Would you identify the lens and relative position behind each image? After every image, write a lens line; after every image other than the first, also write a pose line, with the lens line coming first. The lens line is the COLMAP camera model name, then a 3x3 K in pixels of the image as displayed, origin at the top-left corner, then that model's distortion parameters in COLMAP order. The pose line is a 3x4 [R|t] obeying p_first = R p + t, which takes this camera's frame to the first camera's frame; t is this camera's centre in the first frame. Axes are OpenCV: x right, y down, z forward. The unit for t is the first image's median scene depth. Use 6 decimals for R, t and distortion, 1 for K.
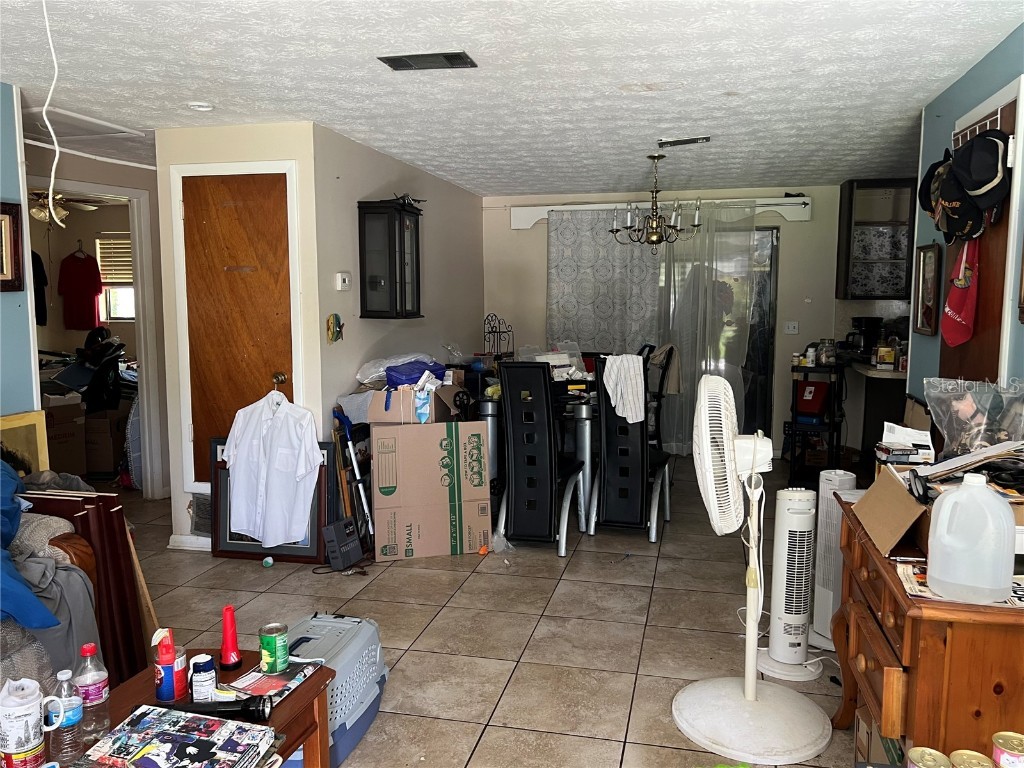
lens RADIAL K [[789.0, 0, 513.0], [0, 789.0, 383.5], [0, 0, 1]] dist [0.011068, -0.025487]
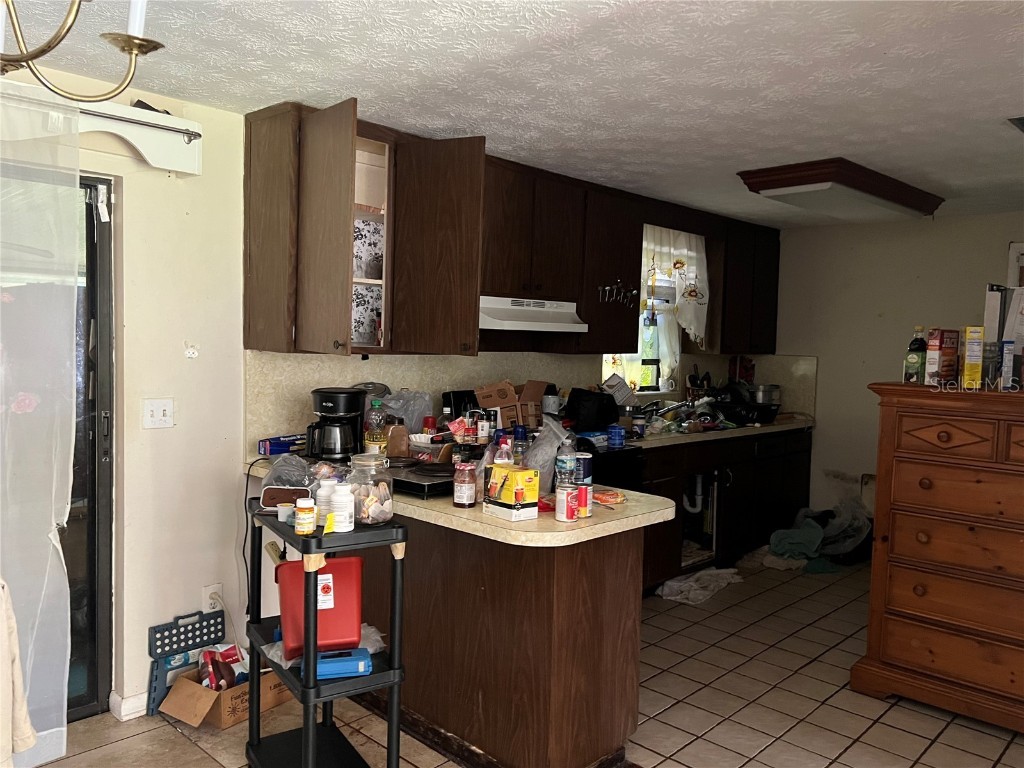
lens RADIAL K [[789.0, 0, 511.9], [0, 789.0, 383.2], [0, 0, 1]] dist [0.011068, -0.025487]
pose [[0.503454, -0.034534, 0.863332, 0.071892], [0.070569, 0.997506, -0.001251, -0.073362], [-0.861136, 0.061554, 0.504635, 0.614250]]
